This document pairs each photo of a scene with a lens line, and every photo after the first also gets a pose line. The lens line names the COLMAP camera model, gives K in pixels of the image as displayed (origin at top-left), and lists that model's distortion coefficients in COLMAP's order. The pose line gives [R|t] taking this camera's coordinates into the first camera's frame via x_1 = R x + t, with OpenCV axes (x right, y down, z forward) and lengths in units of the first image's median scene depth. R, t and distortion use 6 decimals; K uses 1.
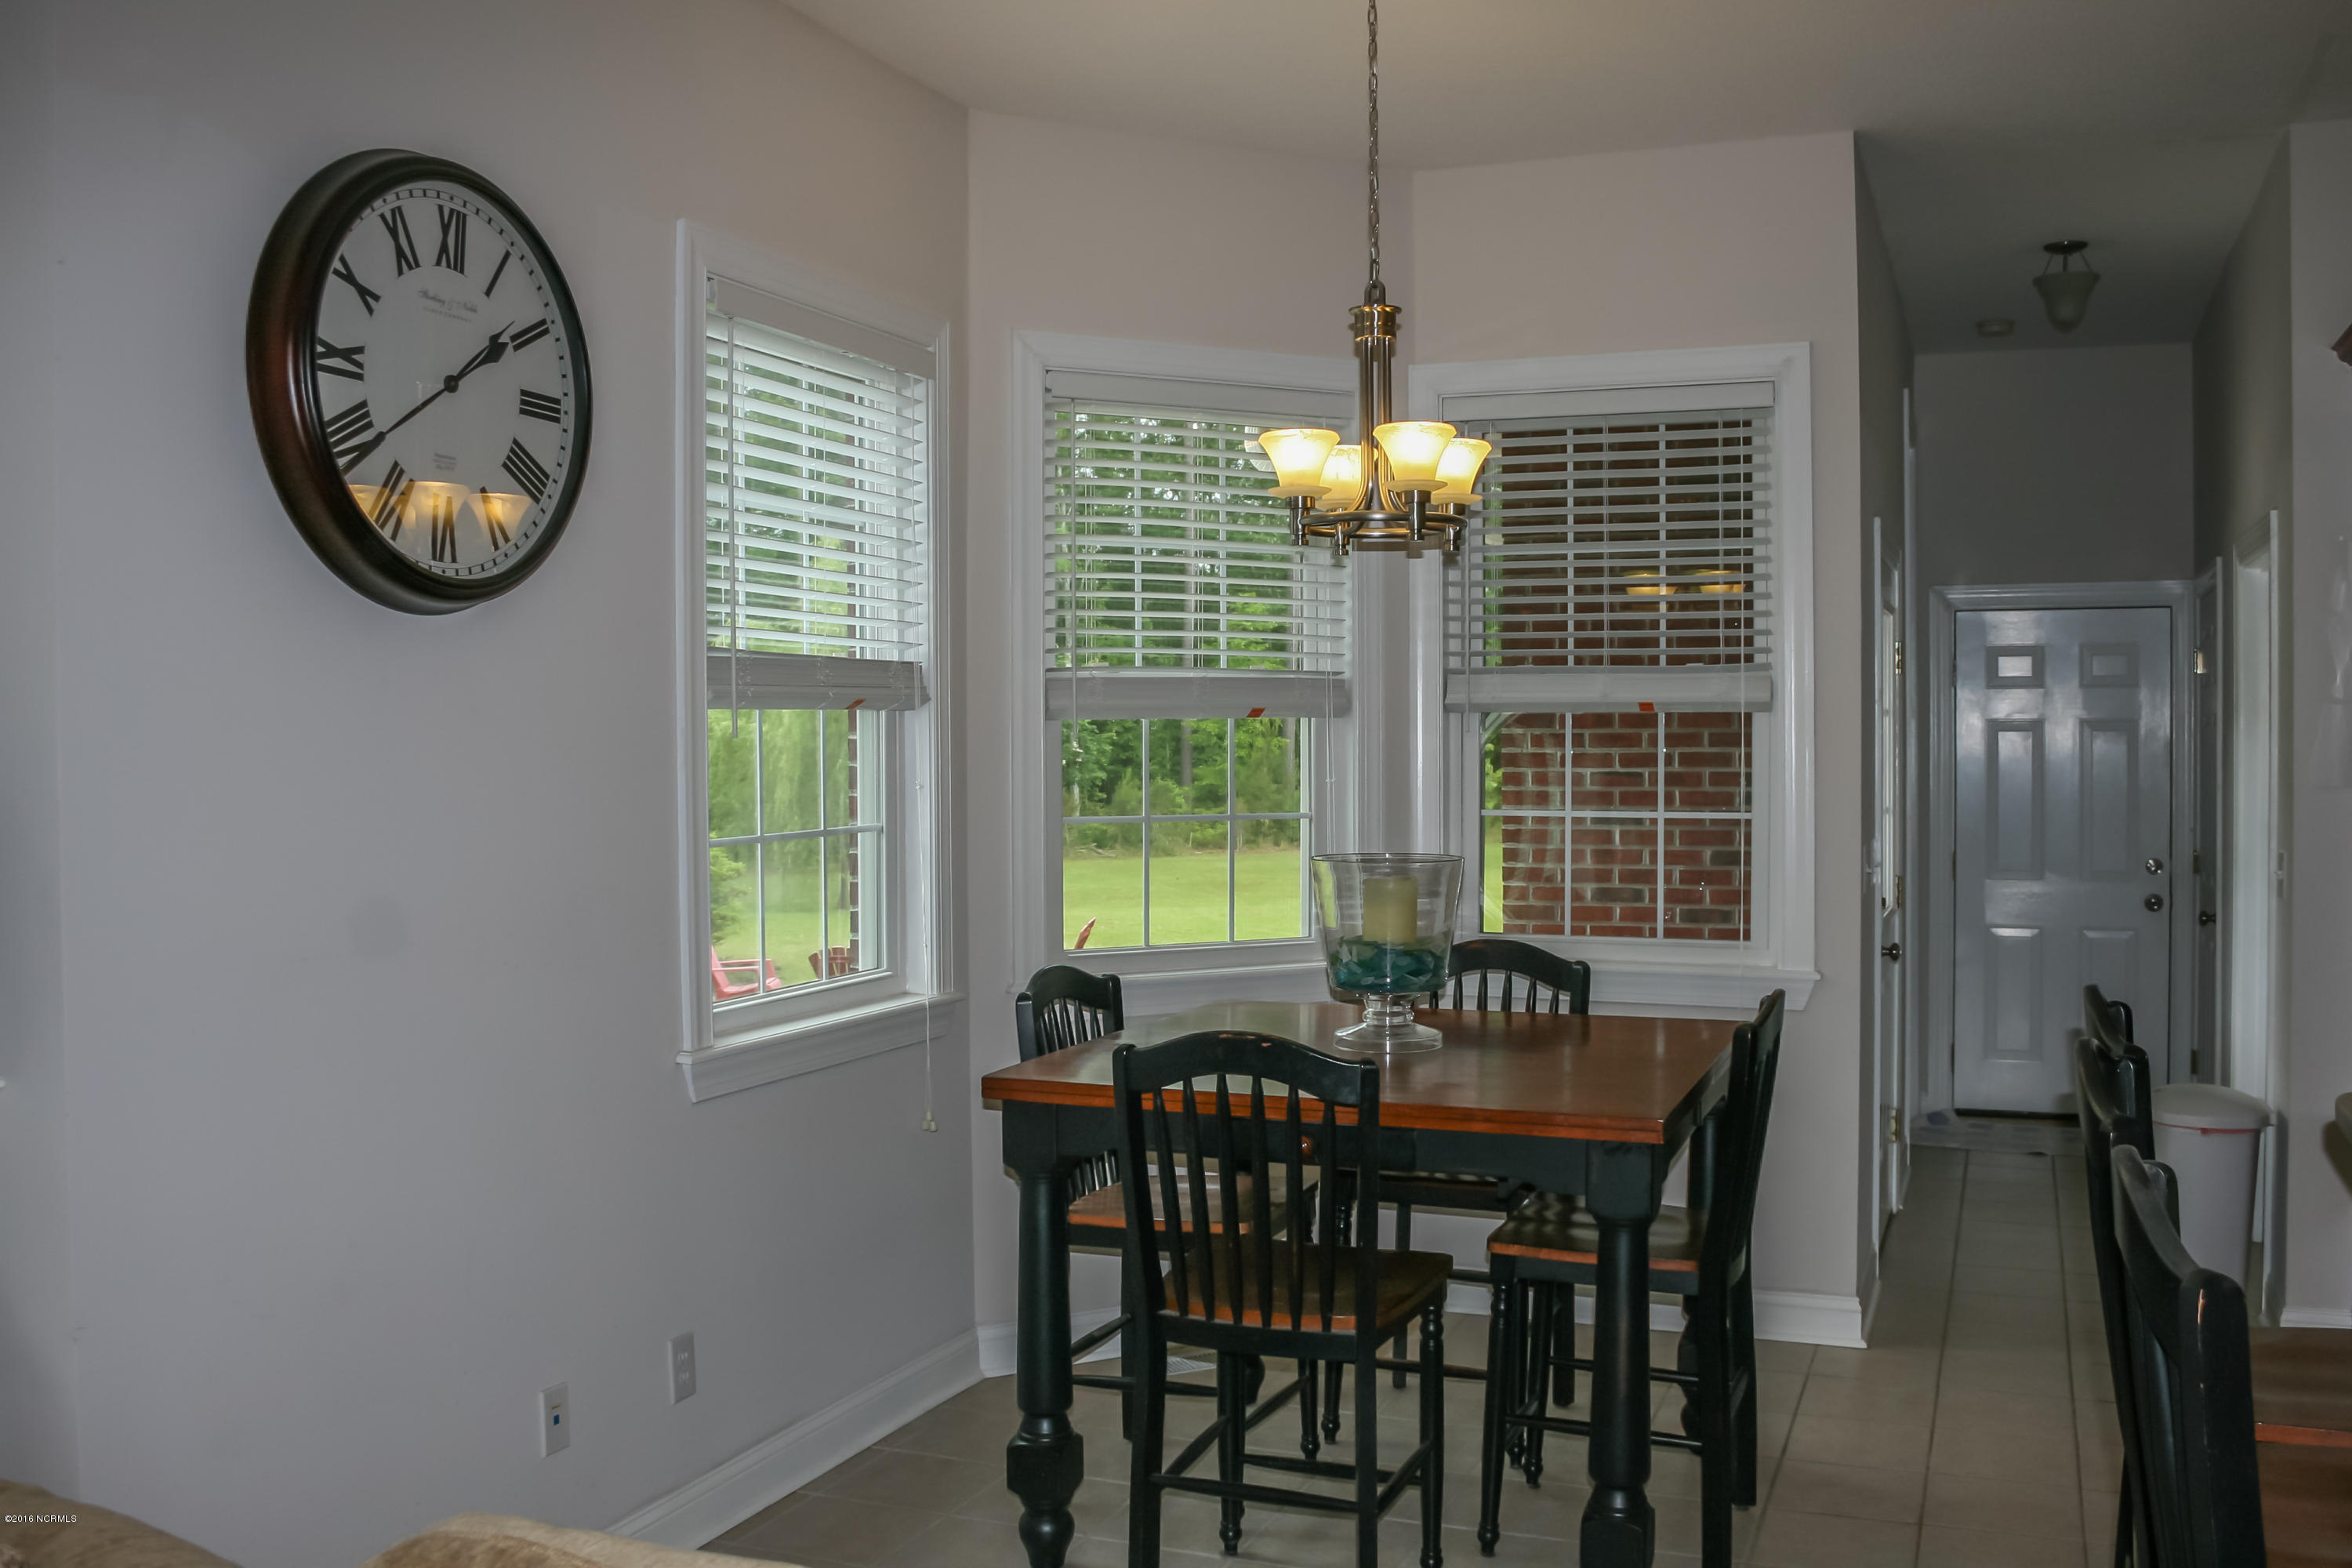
lens RADIAL K [[2187.9, 0, 1176.0], [0, 2187.9, 784.0], [0, 0, 1]] dist [-0.005907, -0.008264]
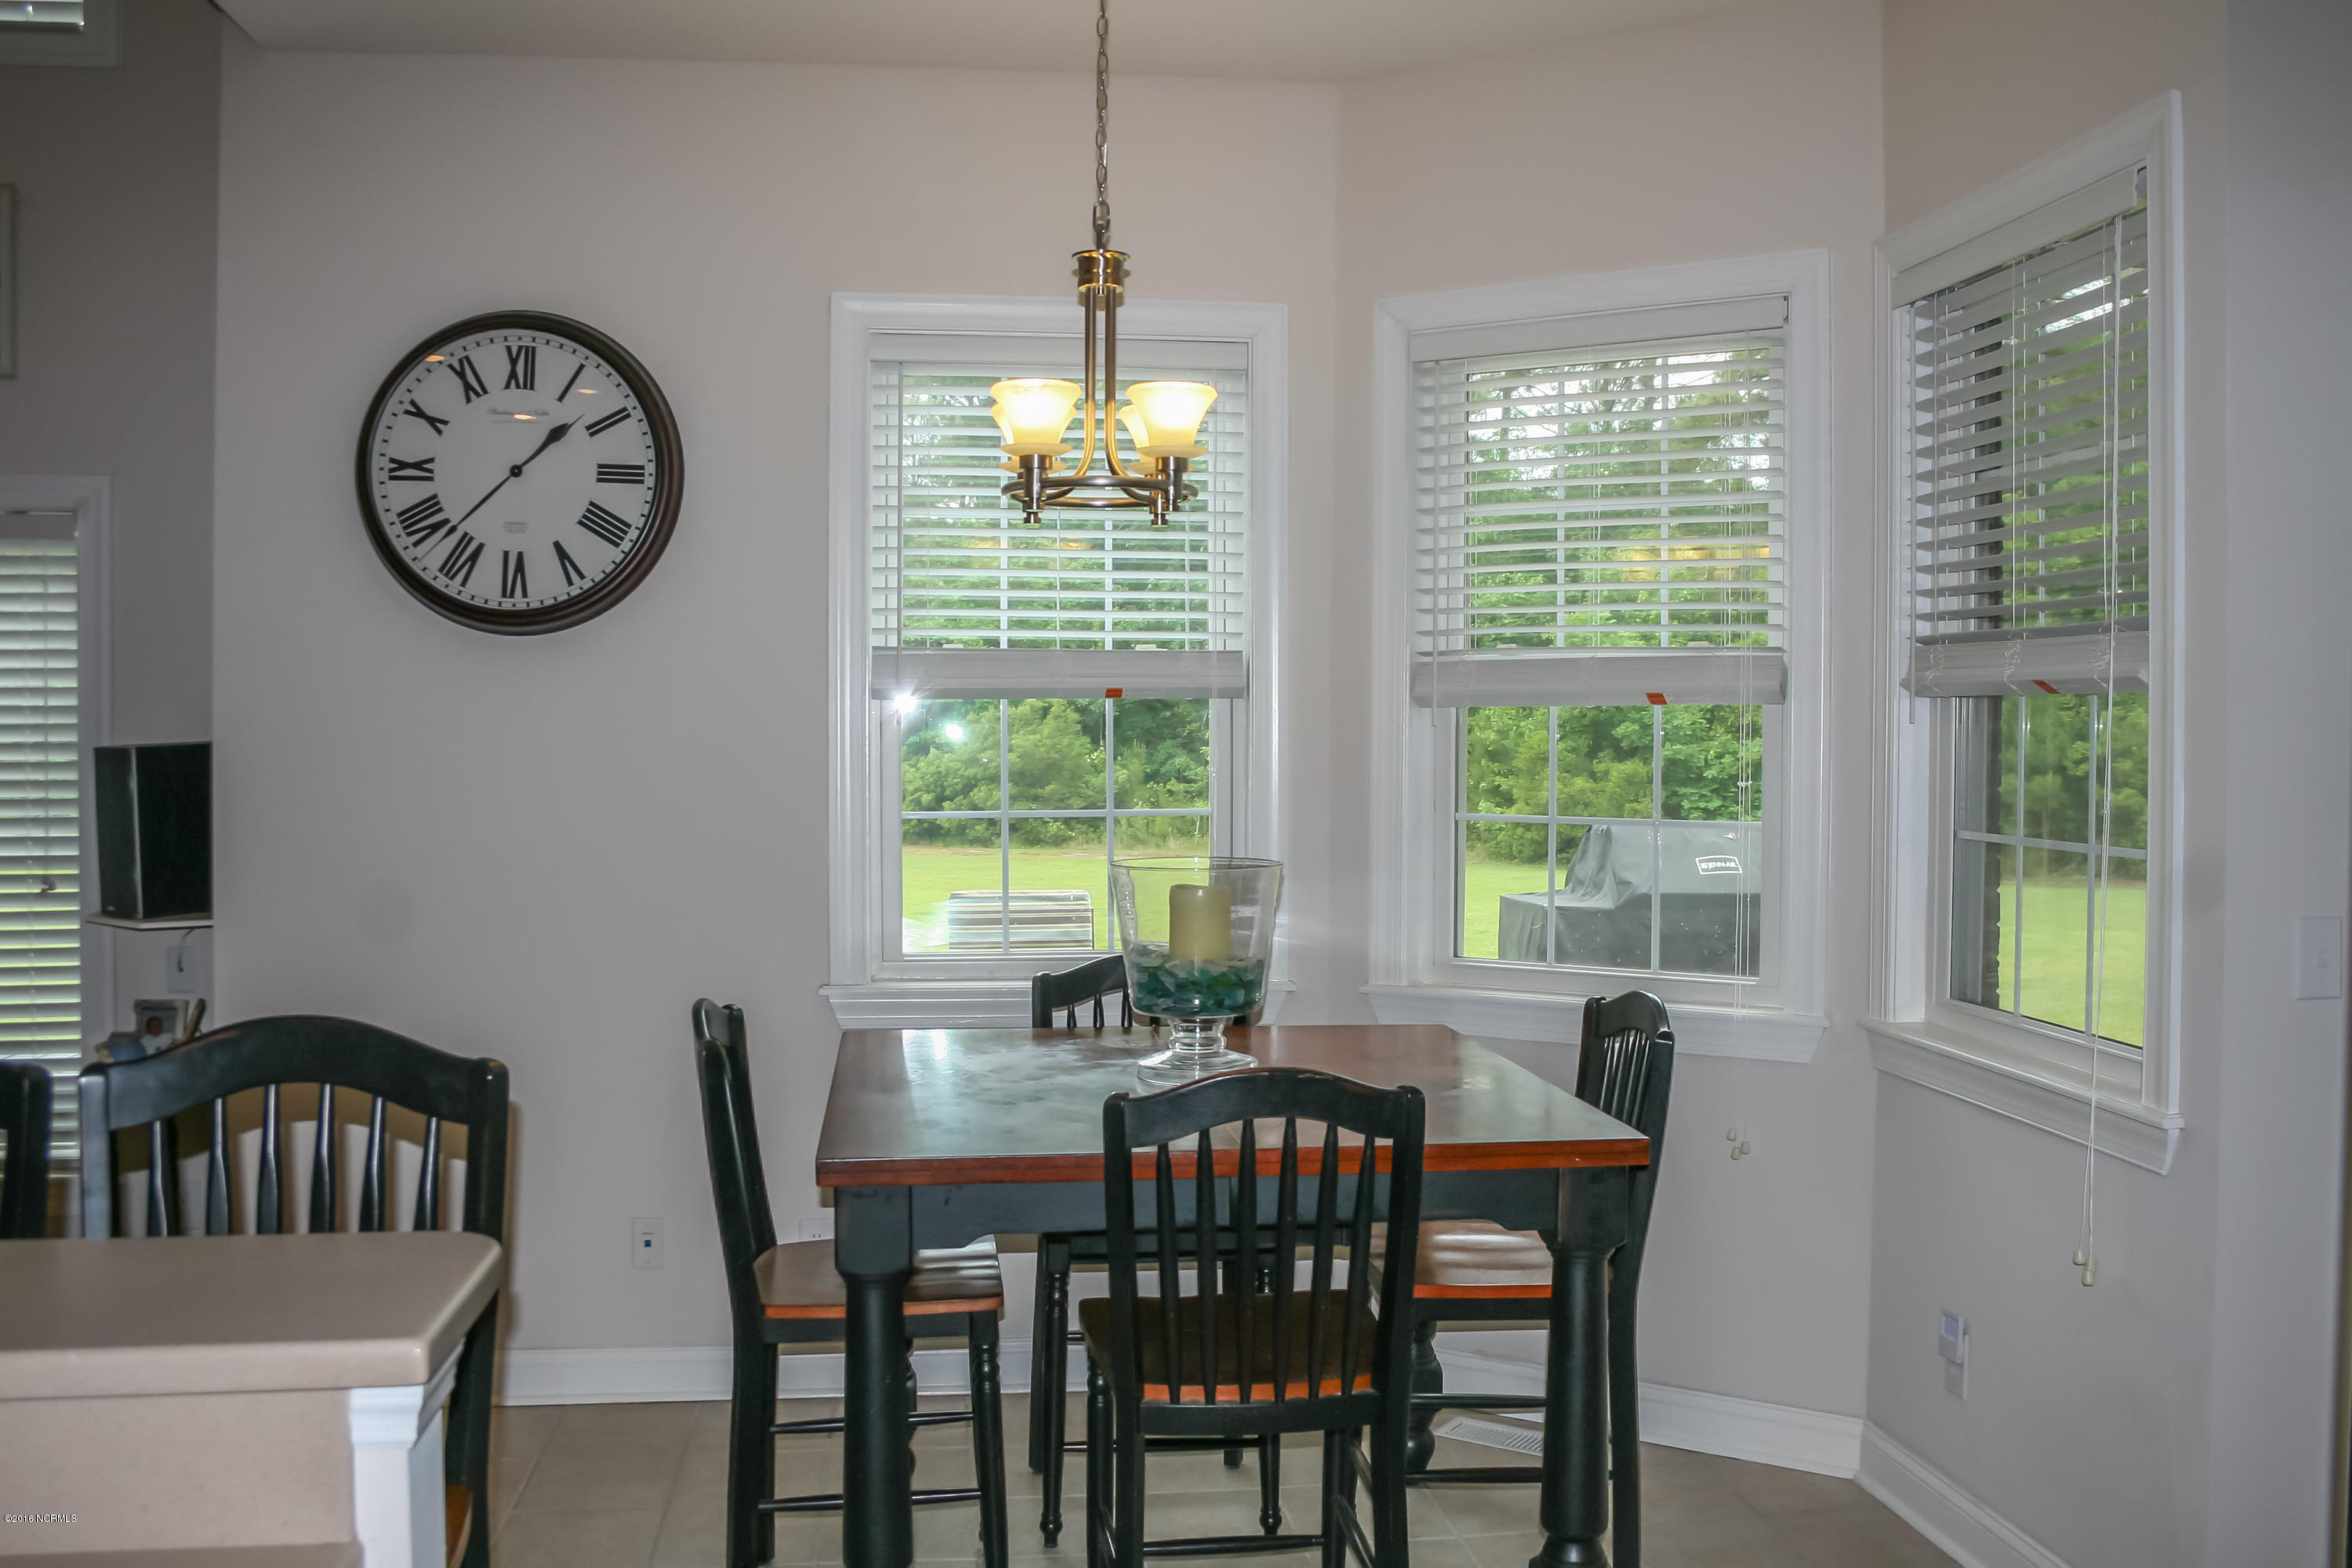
lens RADIAL K [[2019.9, 0, 1176.0], [0, 2019.9, 784.0], [0, 0, 1]] dist [-0.161075, 0.126358]
pose [[0.494505, 0.030978, -0.868623, 0.942863], [-0.022516, 0.999486, 0.022827, -0.020903], [0.868883, 0.008270, 0.494948, 0.713415]]
